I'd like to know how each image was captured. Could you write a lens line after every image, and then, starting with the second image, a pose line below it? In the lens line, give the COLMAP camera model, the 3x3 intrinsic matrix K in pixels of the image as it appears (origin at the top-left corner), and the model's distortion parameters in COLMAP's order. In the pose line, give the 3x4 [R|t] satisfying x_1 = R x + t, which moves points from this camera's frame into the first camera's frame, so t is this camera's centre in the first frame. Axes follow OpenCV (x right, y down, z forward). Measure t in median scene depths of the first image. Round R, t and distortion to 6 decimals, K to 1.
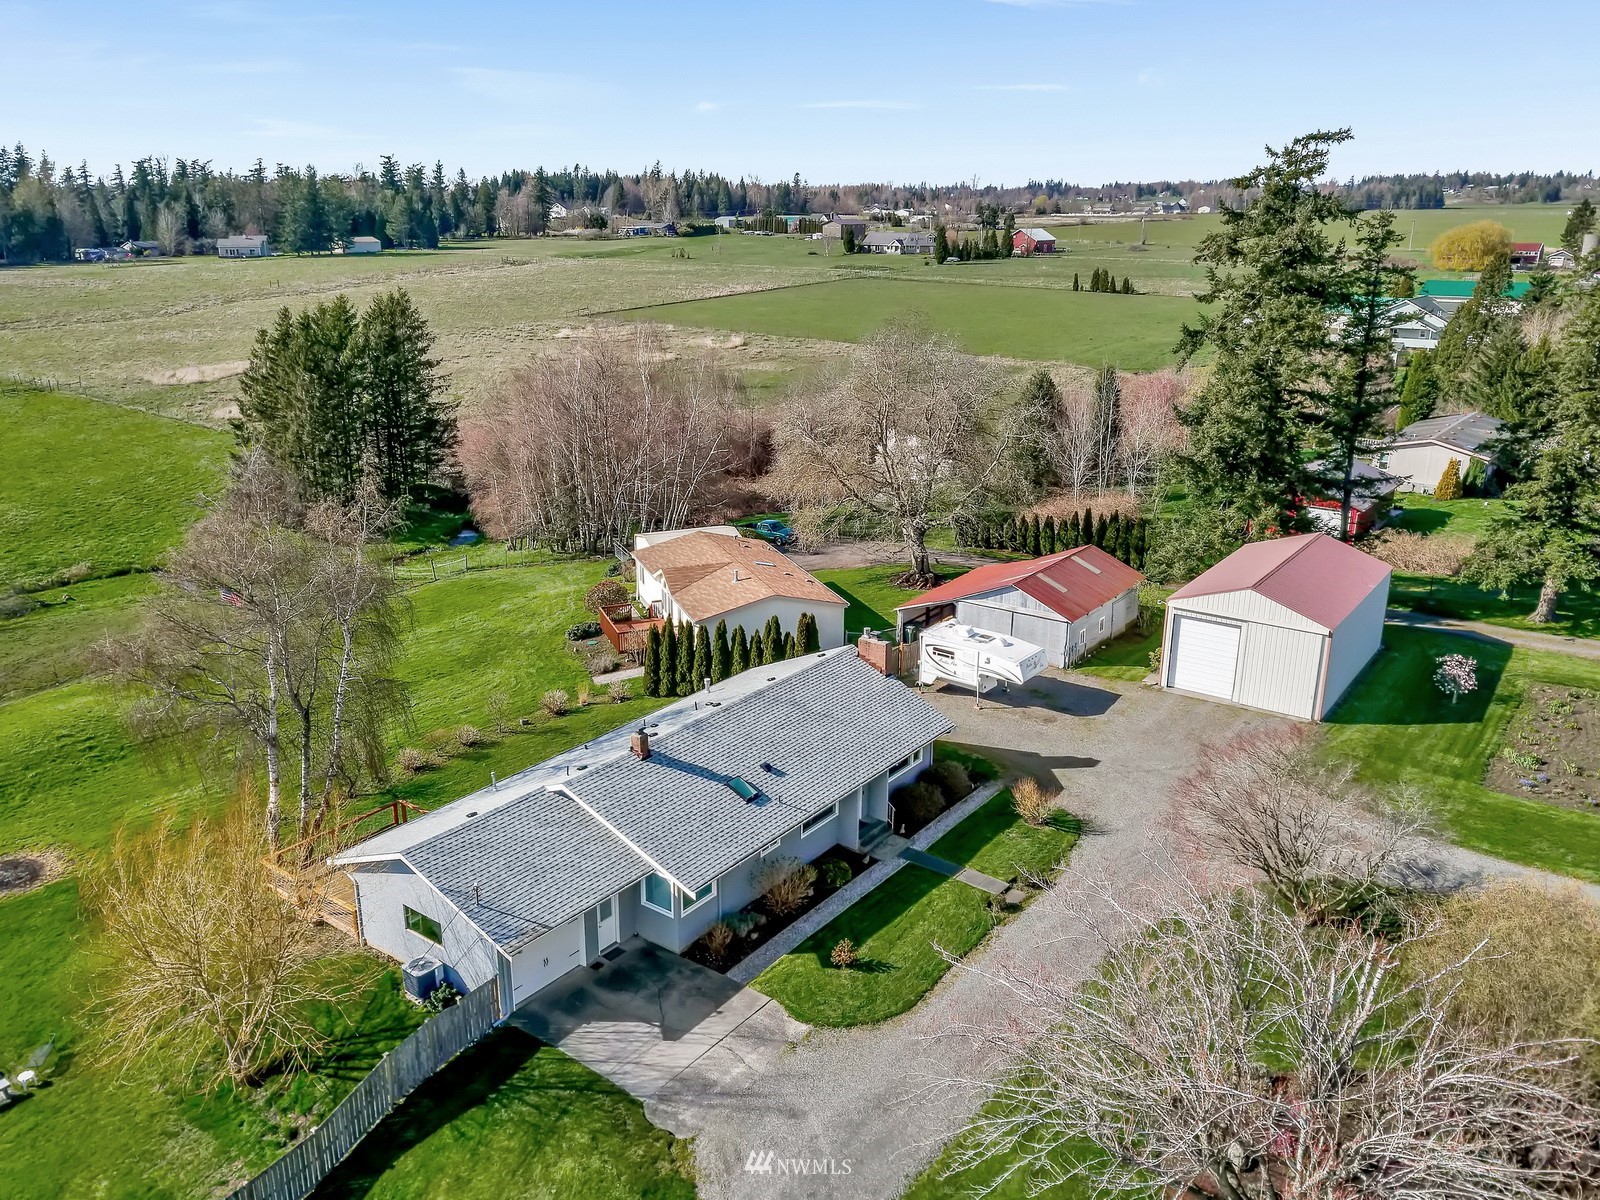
lens RADIAL K [[1248.7, 0, 800.0], [0, 1248.7, 600.0], [0, 0, 1]] dist [0.001453, 0.000602]
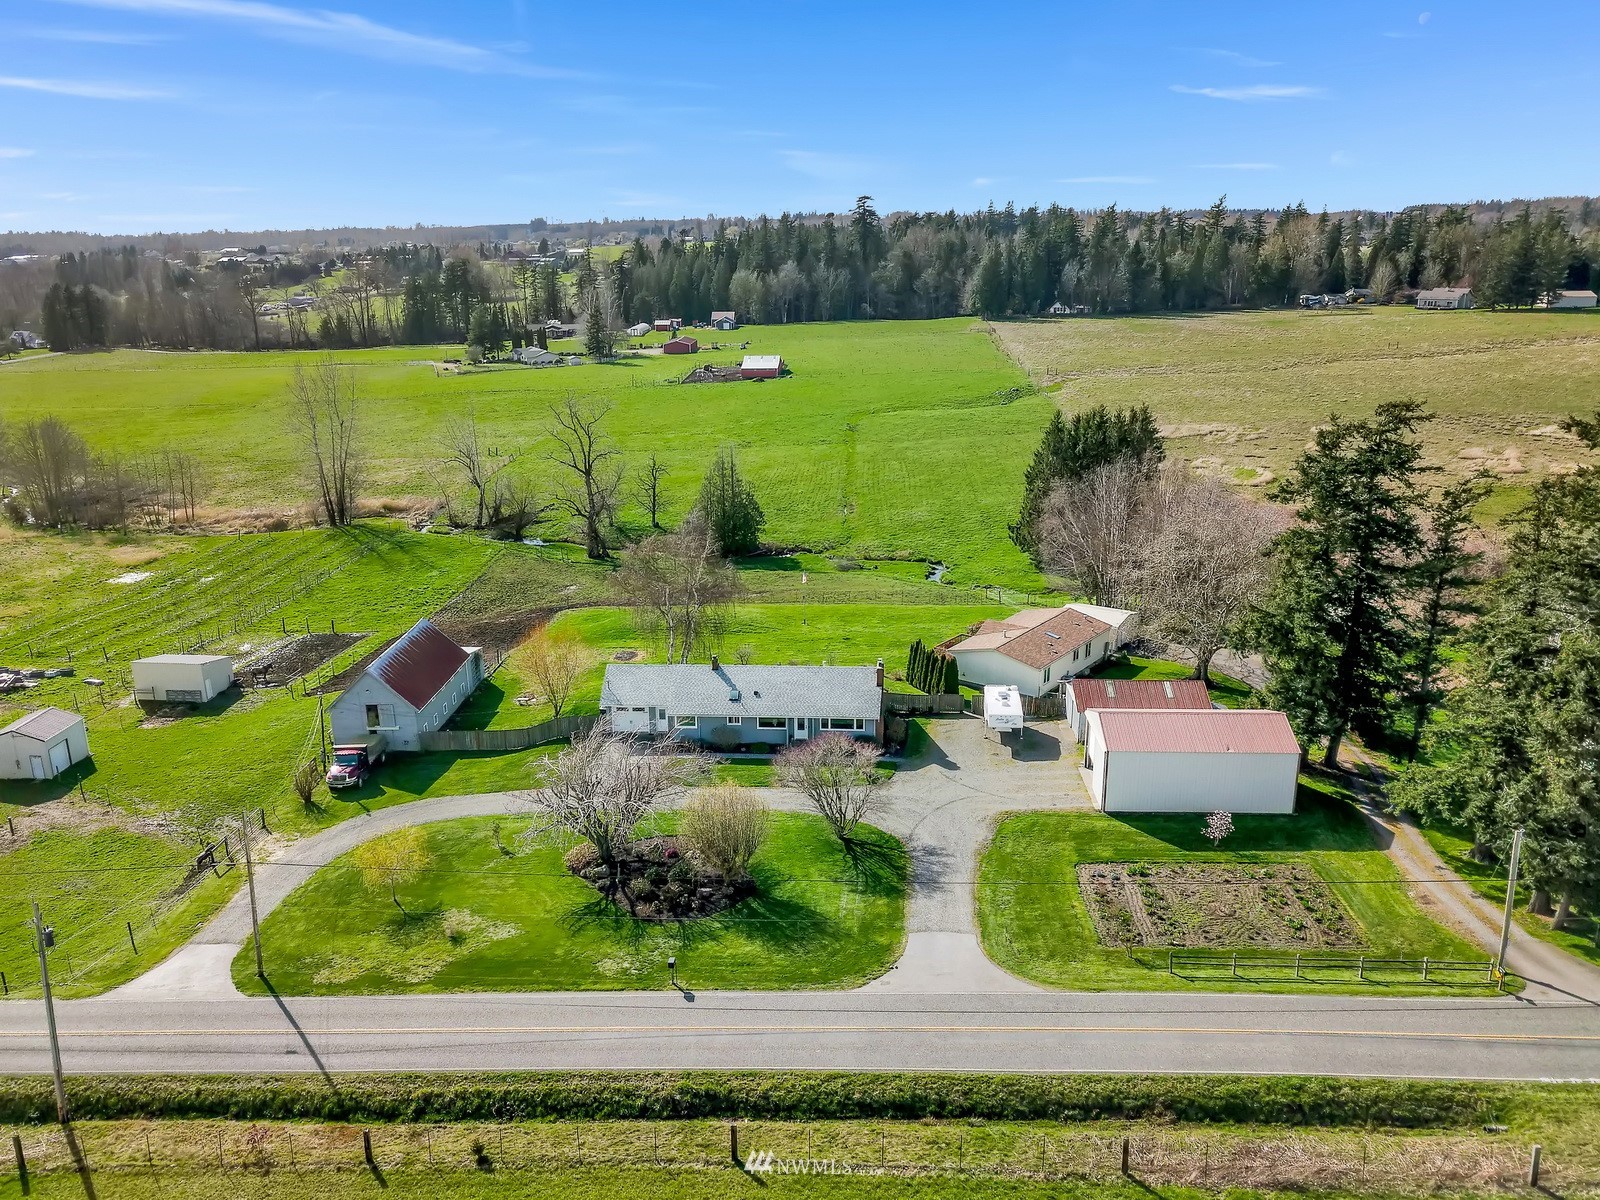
lens RADIAL K [[1248.7, 0, 800.0], [0, 1248.7, 600.0], [0, 0, 1]] dist [0.001453, 0.000602]
pose [[0.554180, 0.237010, -0.797942, 0.159578], [-0.243571, 0.962822, 0.116821, -0.028028], [0.795964, 0.129615, 0.591305, -0.028048]]
